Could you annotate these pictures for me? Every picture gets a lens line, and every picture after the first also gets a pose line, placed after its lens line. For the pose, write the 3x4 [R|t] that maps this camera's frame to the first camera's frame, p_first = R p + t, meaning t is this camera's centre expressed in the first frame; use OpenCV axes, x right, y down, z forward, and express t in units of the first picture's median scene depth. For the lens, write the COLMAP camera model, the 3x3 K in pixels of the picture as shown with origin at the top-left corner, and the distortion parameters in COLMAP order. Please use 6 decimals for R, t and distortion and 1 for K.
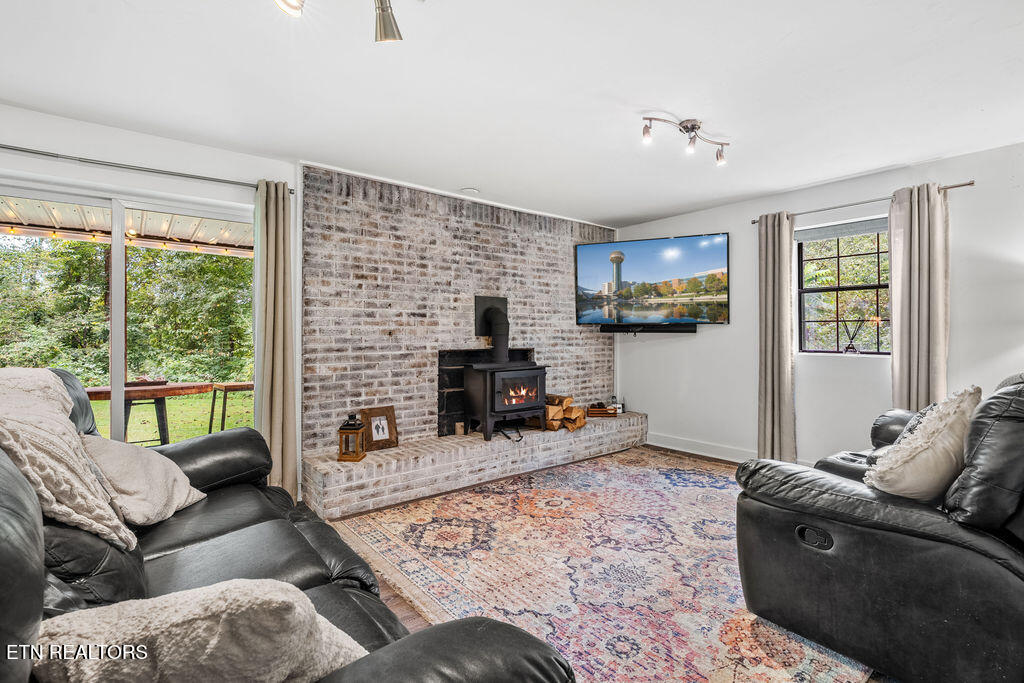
lens RADIAL K [[473.6, 0, 513.6], [0, 473.6, 336.4], [0, 0, 1]] dist [-0.006222, -0.000334]
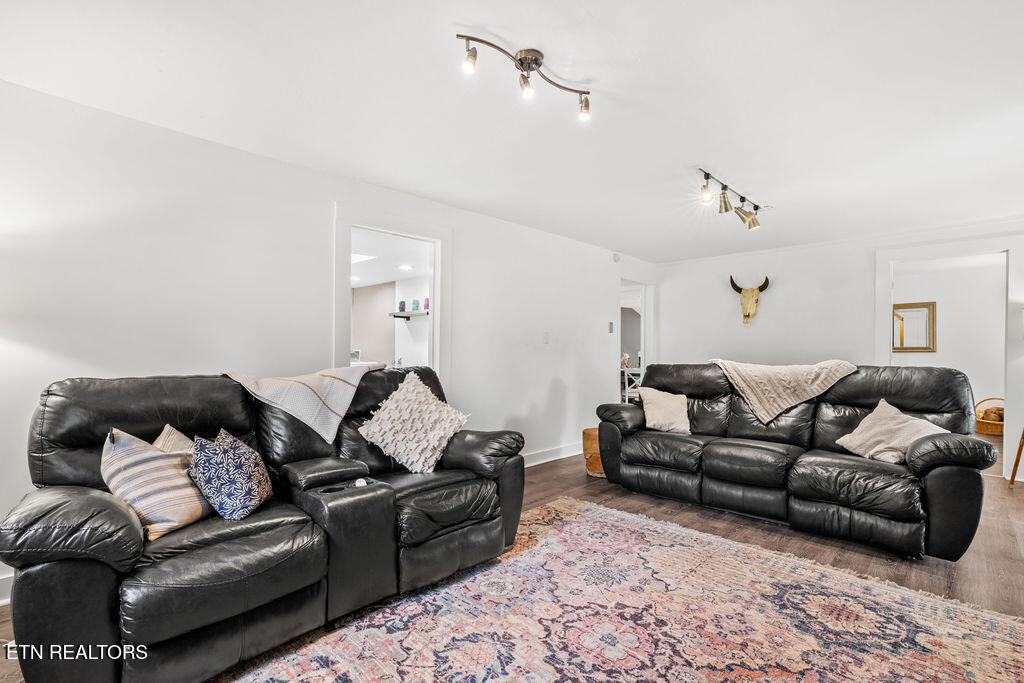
lens RADIAL K [[473.6, 0, 509.4], [0, 473.6, 344.1], [0, 0, 1]] dist [-0.006222, -0.000334]
pose [[-0.992739, -0.004837, -0.120191, 0.485116], [-0.004545, 0.999986, -0.002707, -0.002730], [0.120202, -0.002141, -0.992747, 1.703989]]
